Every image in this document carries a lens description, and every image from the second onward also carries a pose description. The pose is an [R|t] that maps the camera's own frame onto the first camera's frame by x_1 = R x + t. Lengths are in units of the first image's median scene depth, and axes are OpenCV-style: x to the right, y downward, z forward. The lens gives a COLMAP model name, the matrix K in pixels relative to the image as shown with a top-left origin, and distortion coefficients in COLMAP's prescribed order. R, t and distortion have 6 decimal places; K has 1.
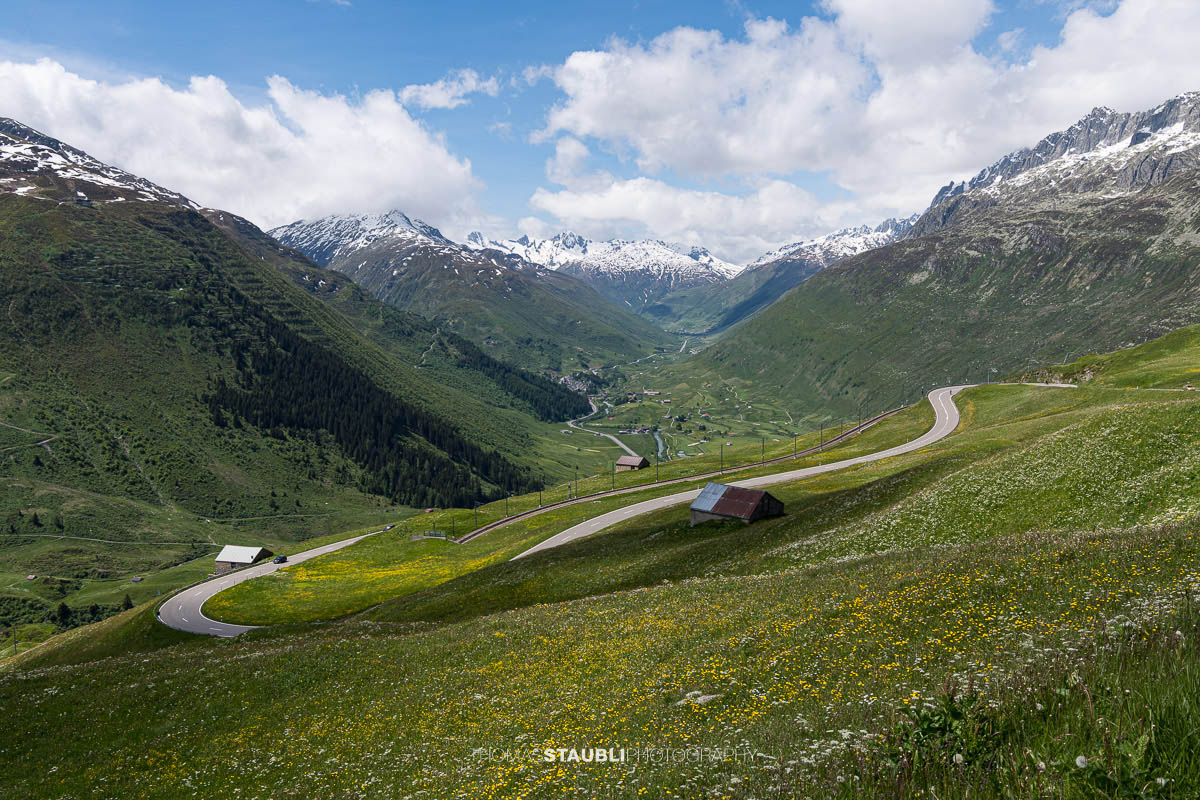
lens RADIAL K [[1234.8, 0, 600.0], [0, 1234.8, 400.0], [0, 0, 1]] dist [-0.008114, 0.023022]
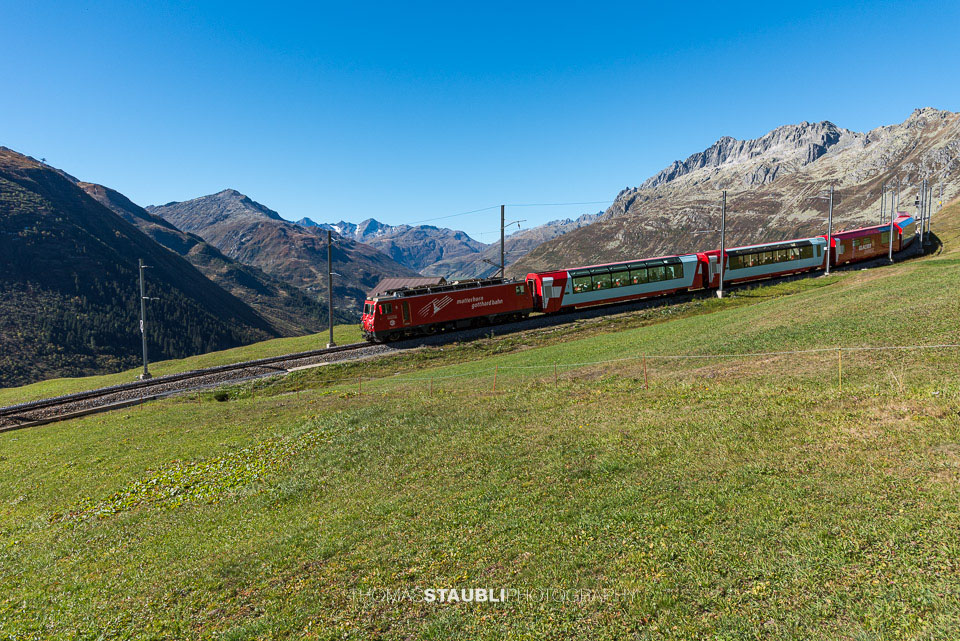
lens RADIAL K [[987.8, 0, 480.0], [0, 987.8, 320.5], [0, 0, 1]] dist [-0.008114, 0.023022]
pose [[0.995324, -0.004725, 0.096474, -0.009109], [0.004992, 0.999984, -0.002522, -0.007633], [-0.096460, 0.002991, 0.995332, -0.133016]]
